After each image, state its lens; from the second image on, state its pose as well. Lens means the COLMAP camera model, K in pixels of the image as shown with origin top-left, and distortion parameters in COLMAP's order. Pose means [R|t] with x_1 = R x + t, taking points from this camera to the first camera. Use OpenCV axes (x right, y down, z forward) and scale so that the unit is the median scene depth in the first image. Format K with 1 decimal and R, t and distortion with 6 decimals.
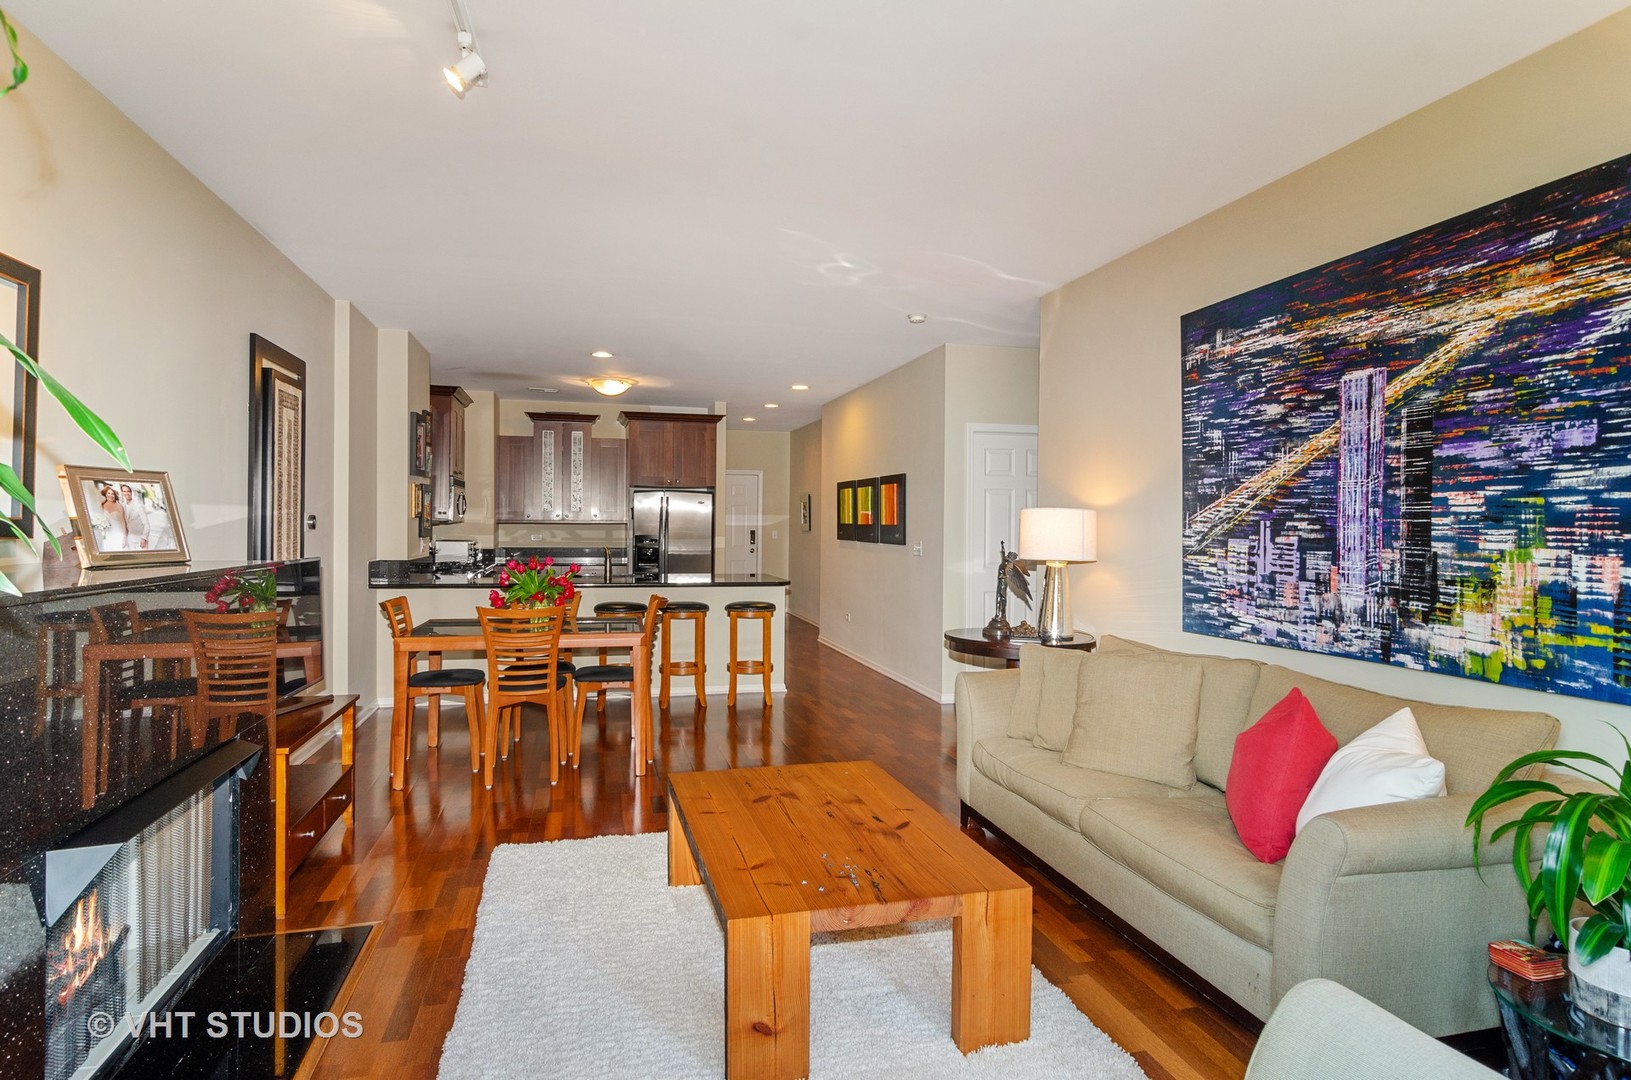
lens RADIAL K [[875.4, 0, 817.1], [0, 875.4, 525.5], [0, 0, 1]] dist [0.001638, 0.000138]
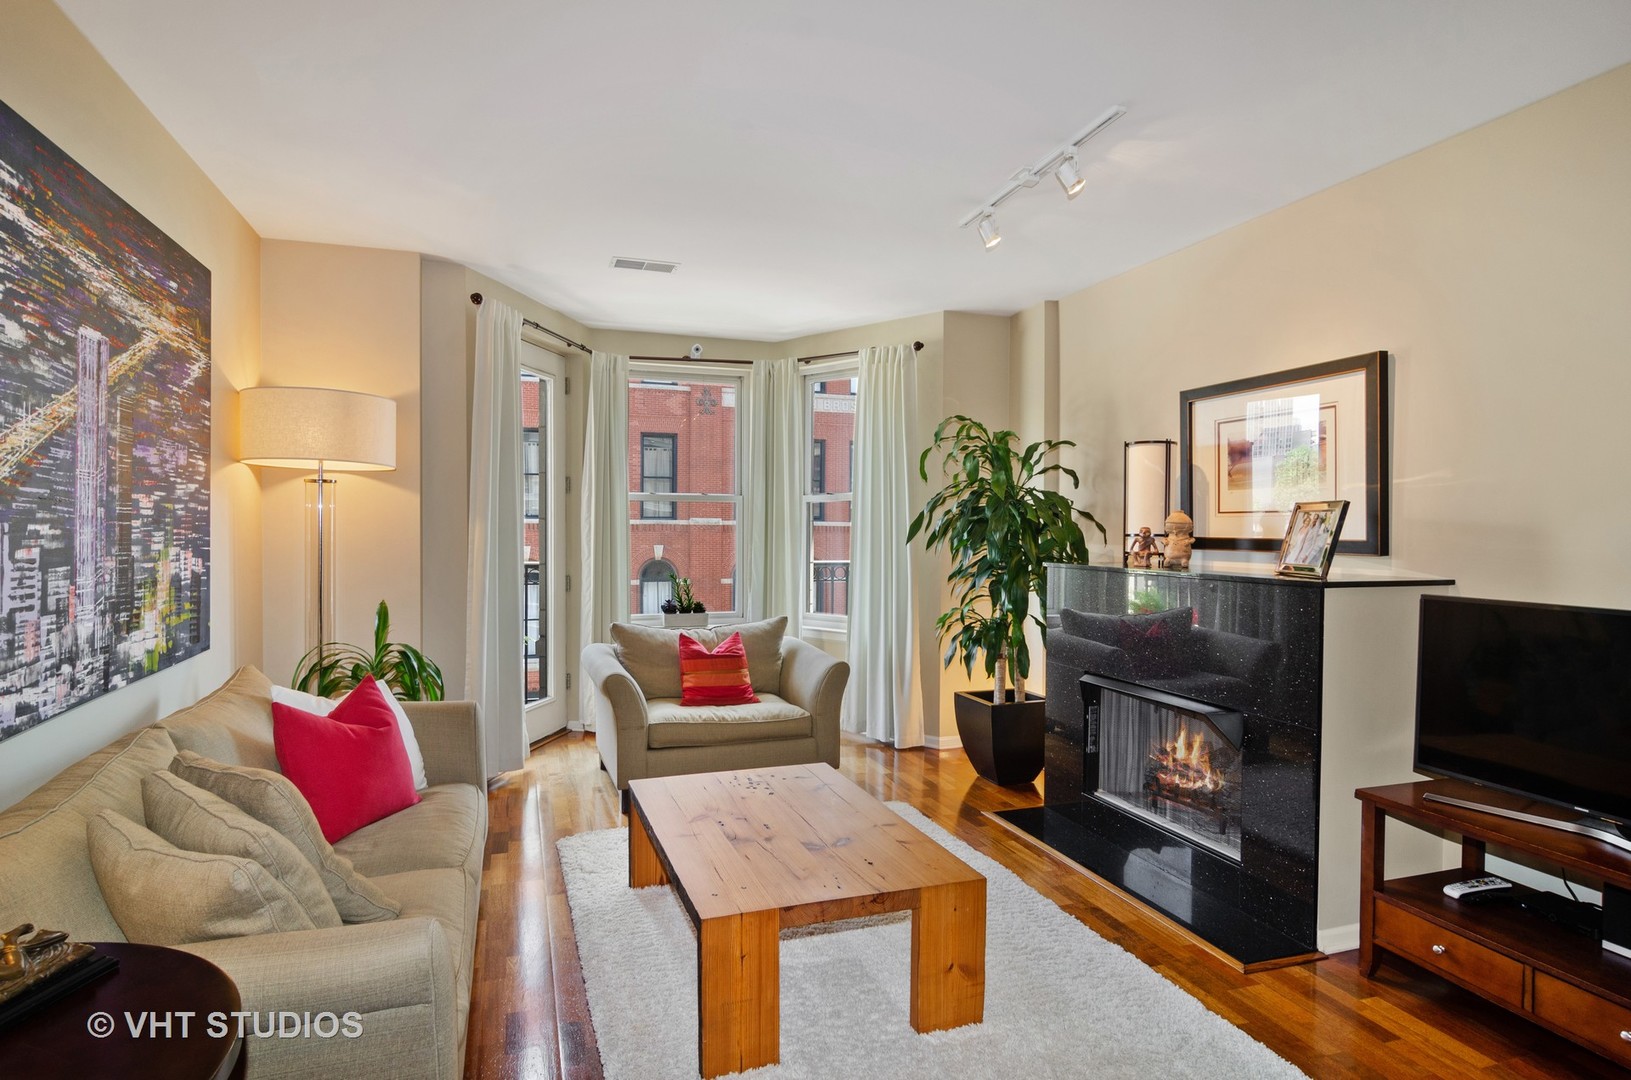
lens RADIAL K [[875.4, 0, 815.6], [0, 875.4, 533.7], [0, 0, 1]] dist [0.001638, 0.000138]
pose [[-0.997055, -0.016484, -0.074903, 0.032612], [-0.017134, 0.999821, 0.008039, -0.012066], [0.074758, 0.009299, -0.997158, 1.662435]]
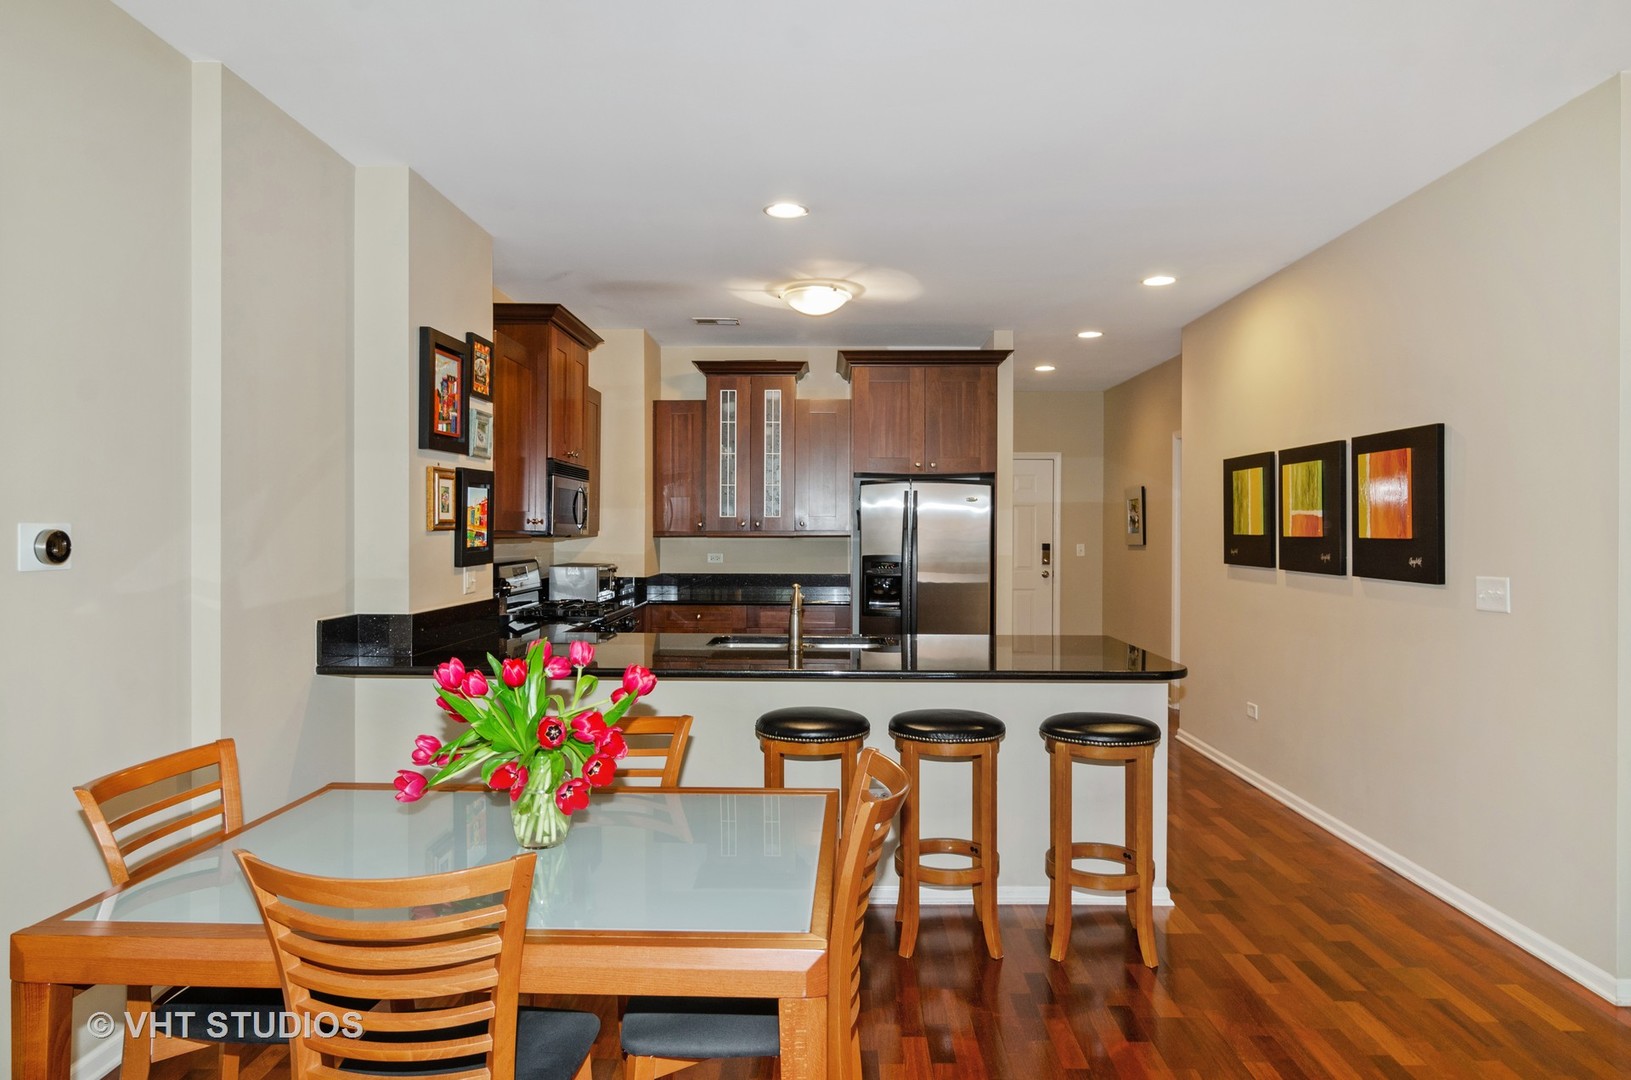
lens RADIAL K [[1009.5, 0, 817.9], [0, 1009.5, 530.9], [0, 0, 1]] dist [0.036512, 0.000578]
pose [[0.963687, -0.005456, -0.266977, -0.064692], [0.004853, 0.999984, -0.002916, -0.005064], [0.266989, 0.001514, 0.963698, 0.403318]]
